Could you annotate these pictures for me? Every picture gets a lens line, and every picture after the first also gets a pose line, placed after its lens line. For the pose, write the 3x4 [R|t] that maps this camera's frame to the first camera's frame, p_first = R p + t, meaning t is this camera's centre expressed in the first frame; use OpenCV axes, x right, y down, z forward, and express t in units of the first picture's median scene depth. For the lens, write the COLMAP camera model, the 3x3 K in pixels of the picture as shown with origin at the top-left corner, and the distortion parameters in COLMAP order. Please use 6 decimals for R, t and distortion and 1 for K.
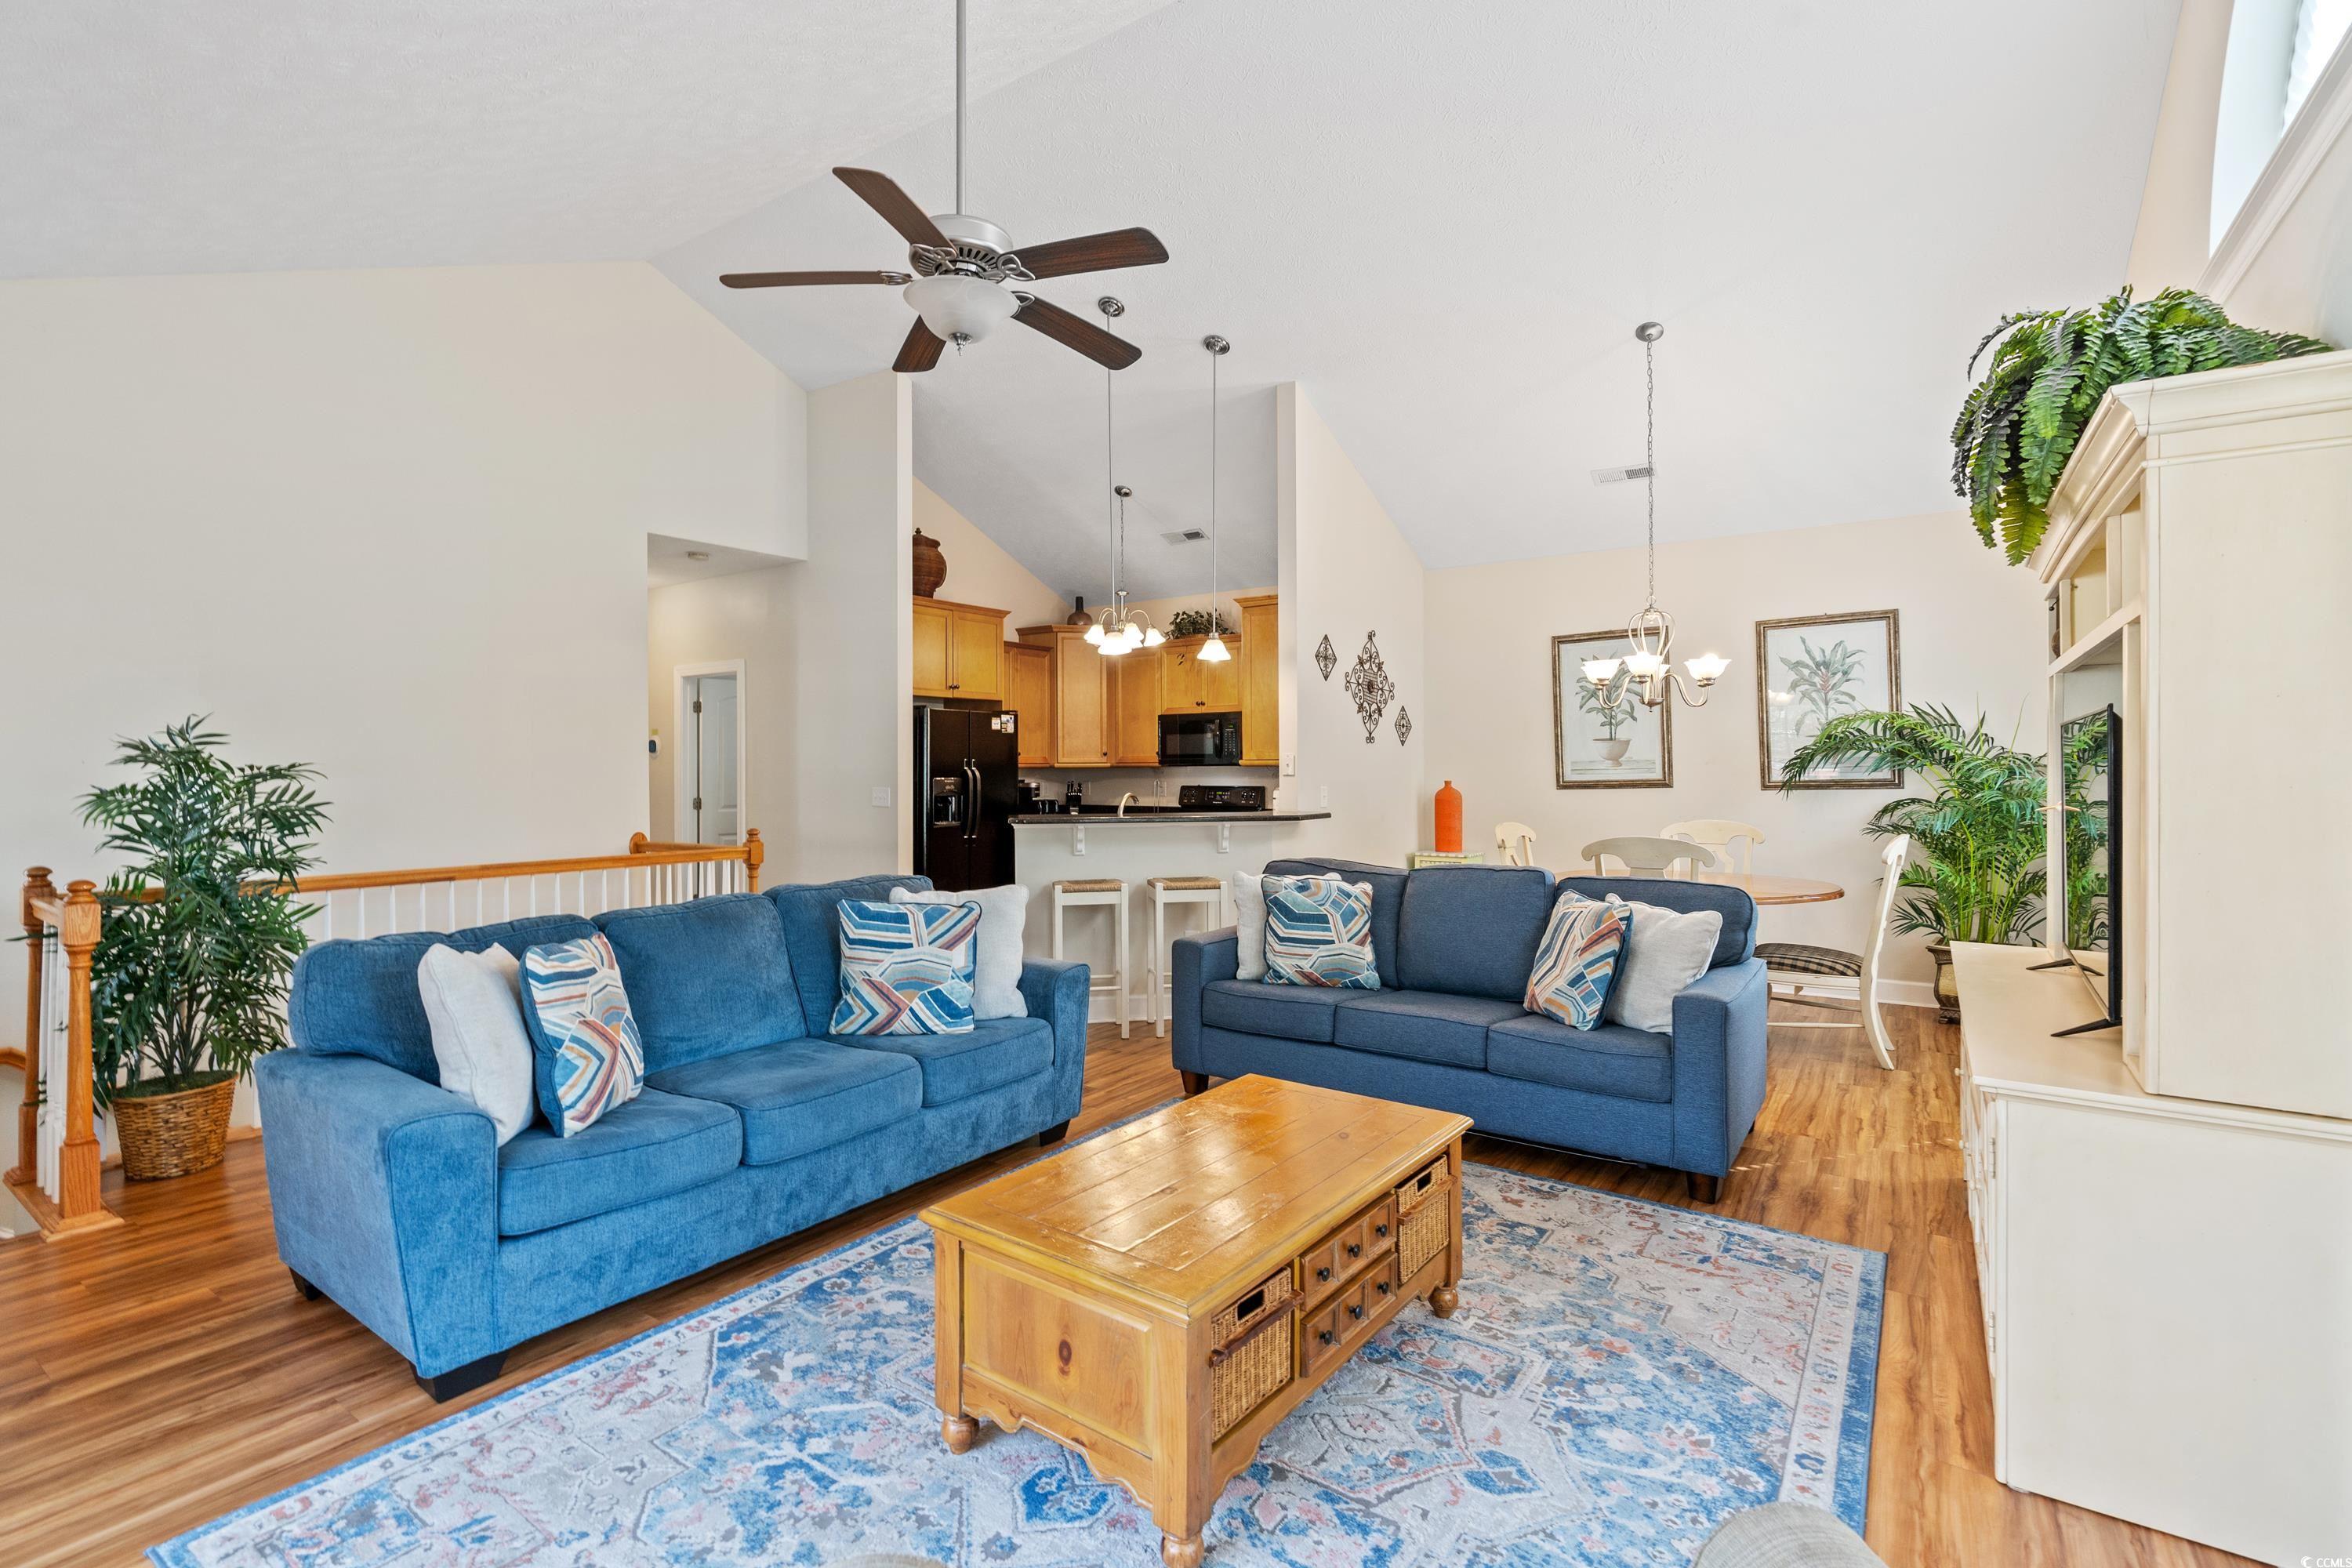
lens RADIAL K [[1064.5, 0, 1177.5], [0, 1064.5, 771.3], [0, 0, 1]] dist [-0.002427, -0.000833]
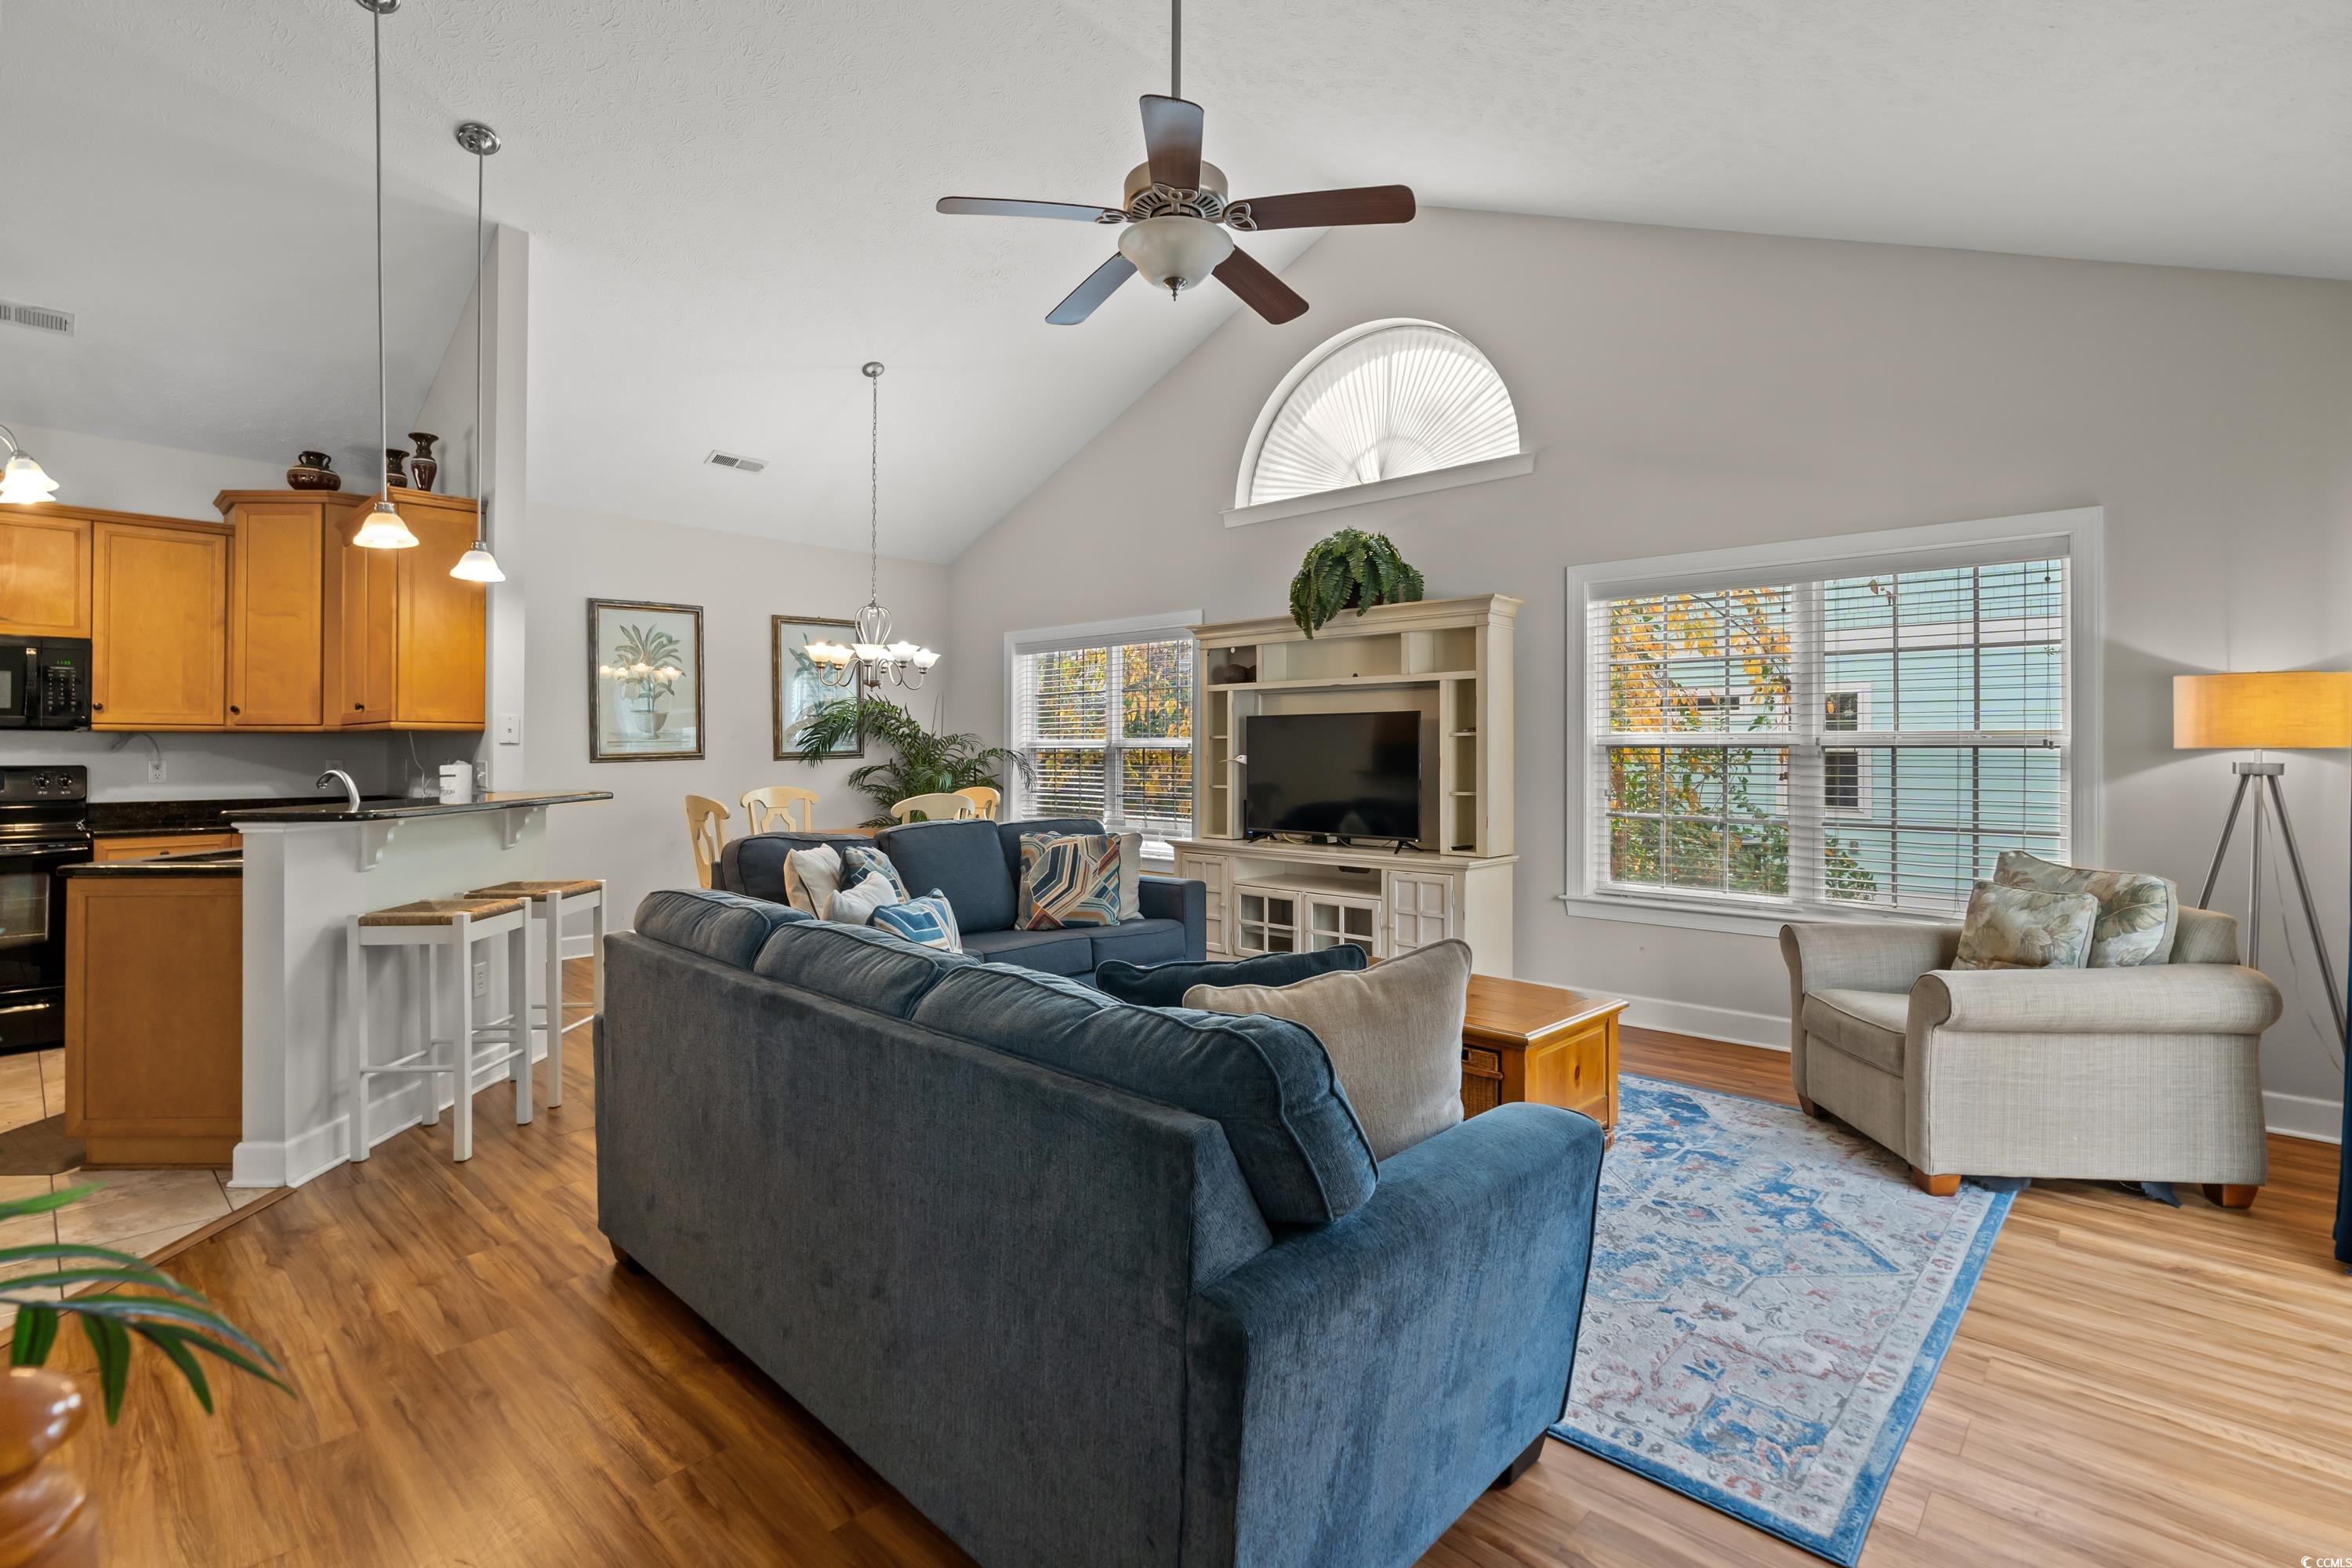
lens RADIAL K [[1090.5, 0, 1160.1], [0, 1090.5, 723.7], [0, 0, 1]] dist [0.000378, 0.000084]
pose [[0.156653, 0.026867, 0.987288, -0.520187], [0.002016, 0.999619, -0.027523, 0.010615], [-0.987652, 0.006302, 0.156539, 0.372064]]
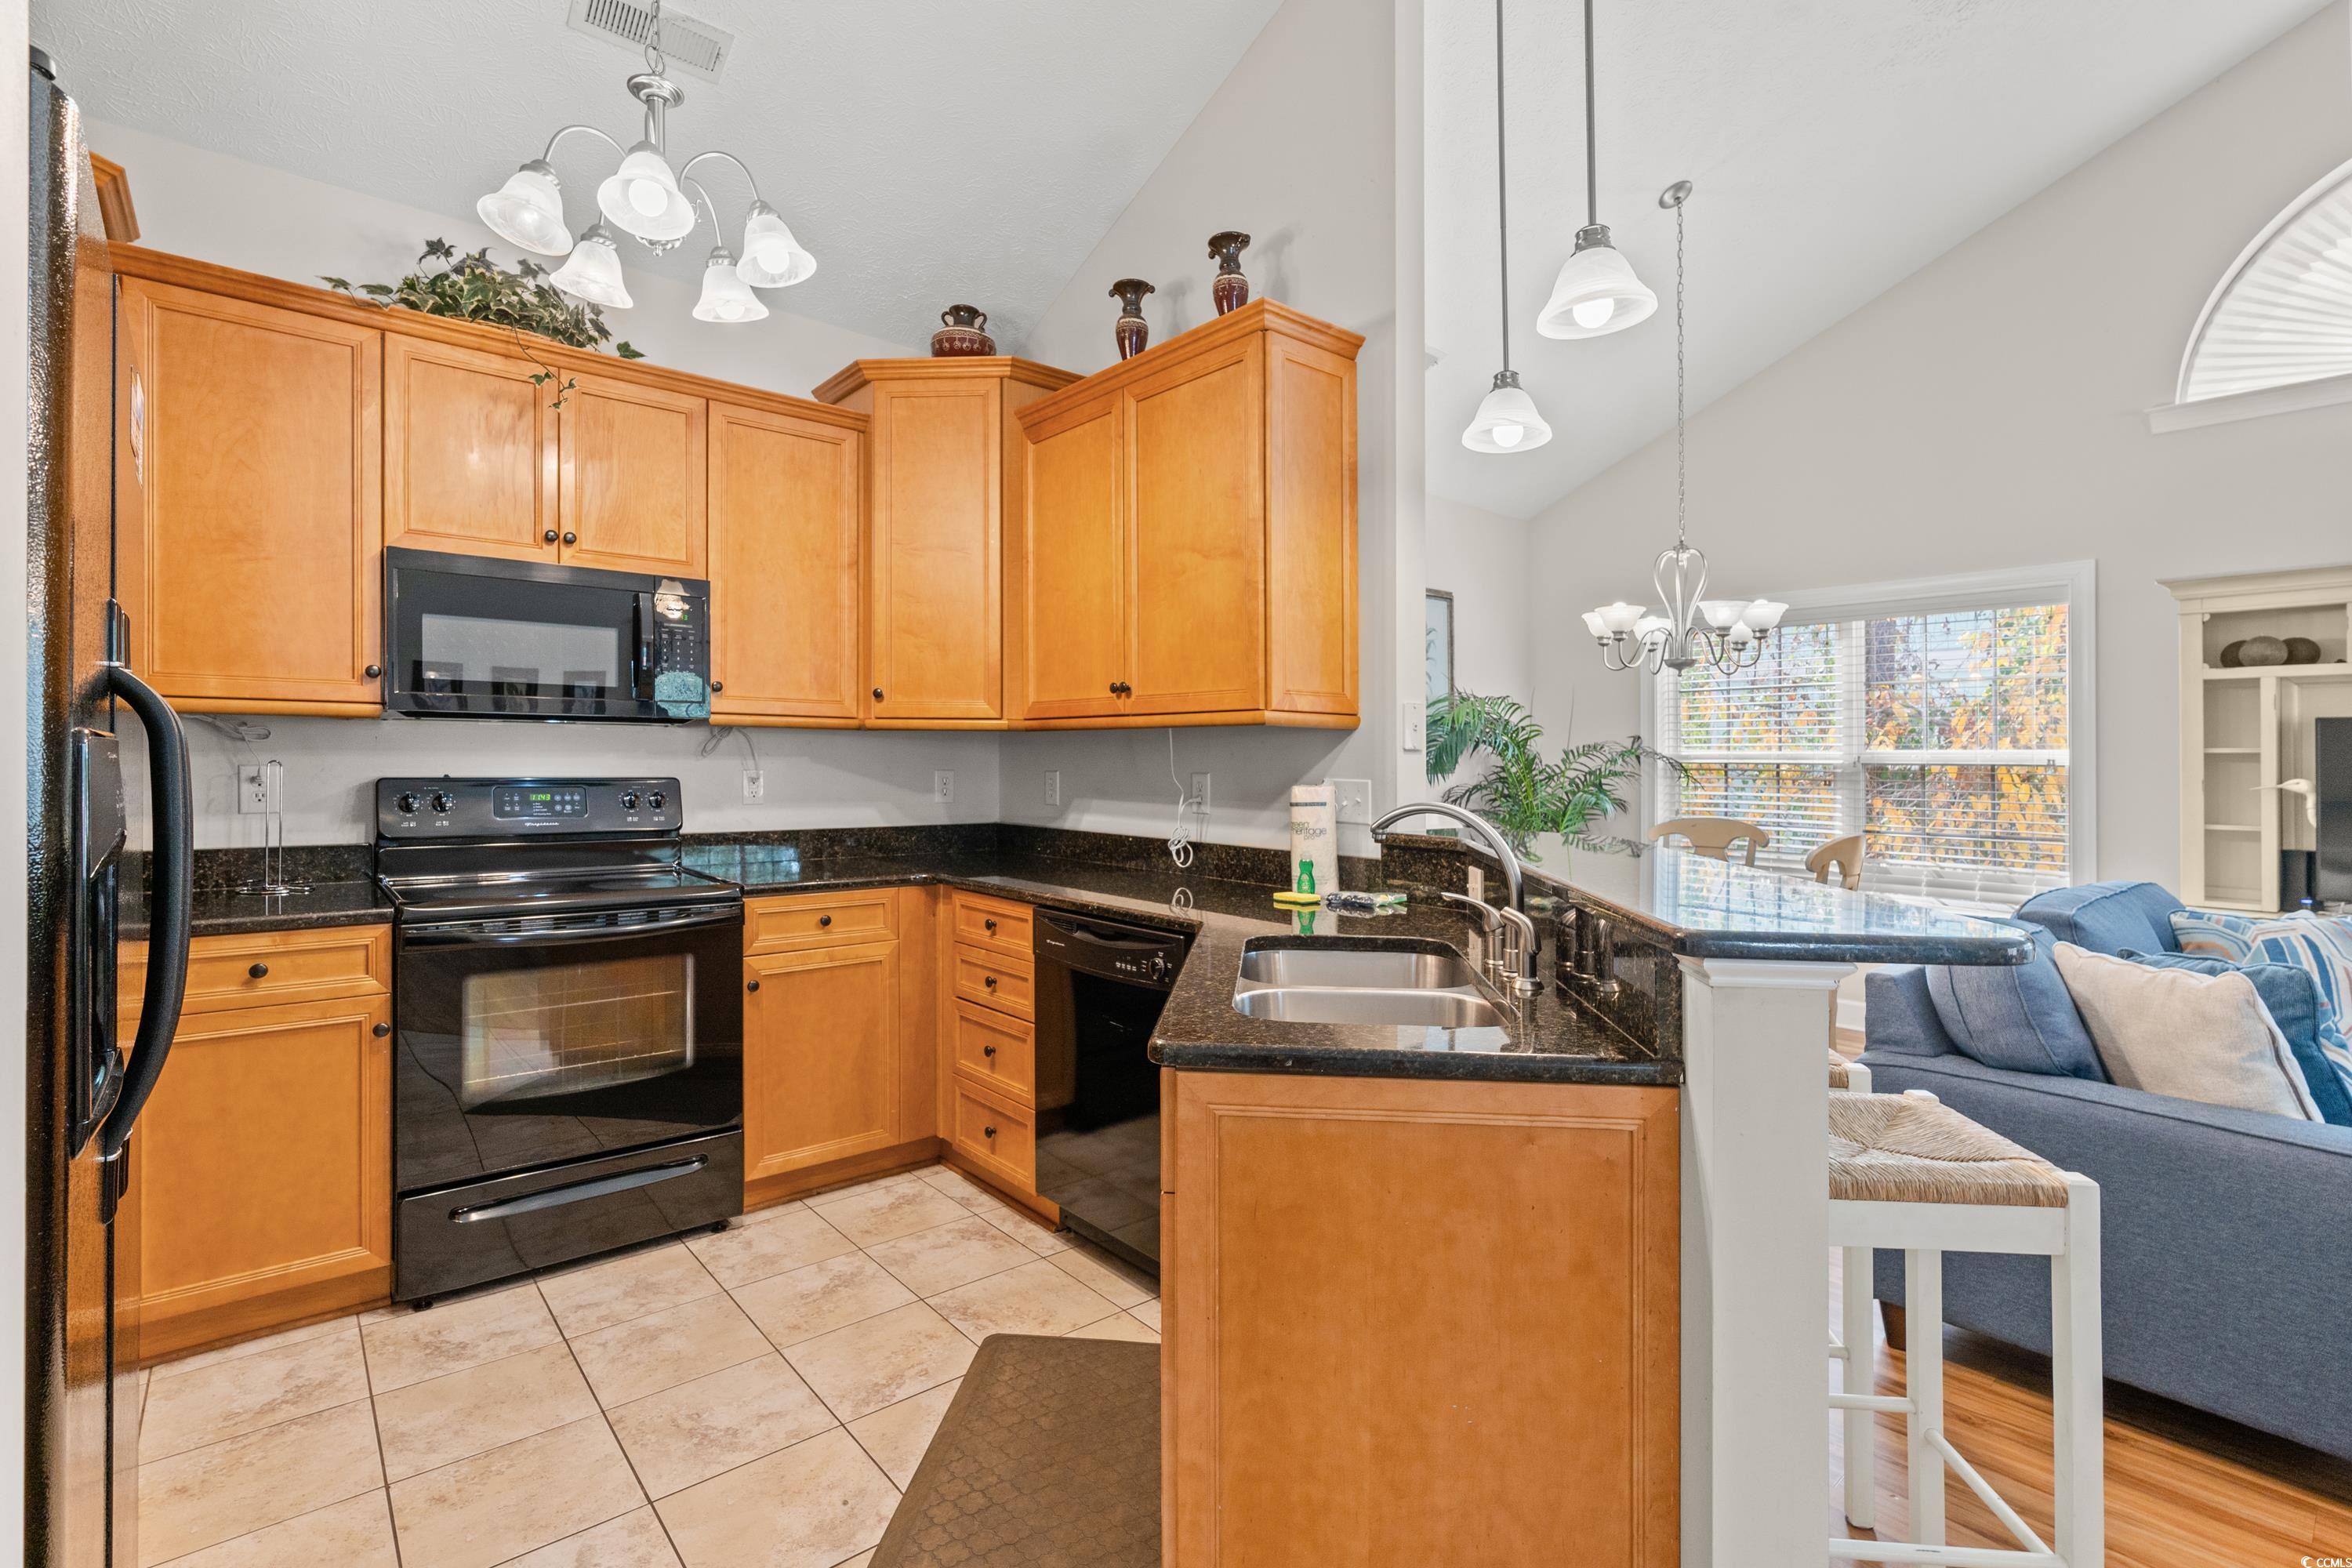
lens RADIAL K [[1072.4, 0, 1171.5], [0, 1072.4, 750.1], [0, 0, 1]] dist [0.000736, -0.000125]
pose [[0.257852, 0.014087, 0.966082, -0.311017], [-0.008736, 0.999887, -0.012248, 0.008614], [-0.966145, -0.005281, 0.257946, 0.867376]]
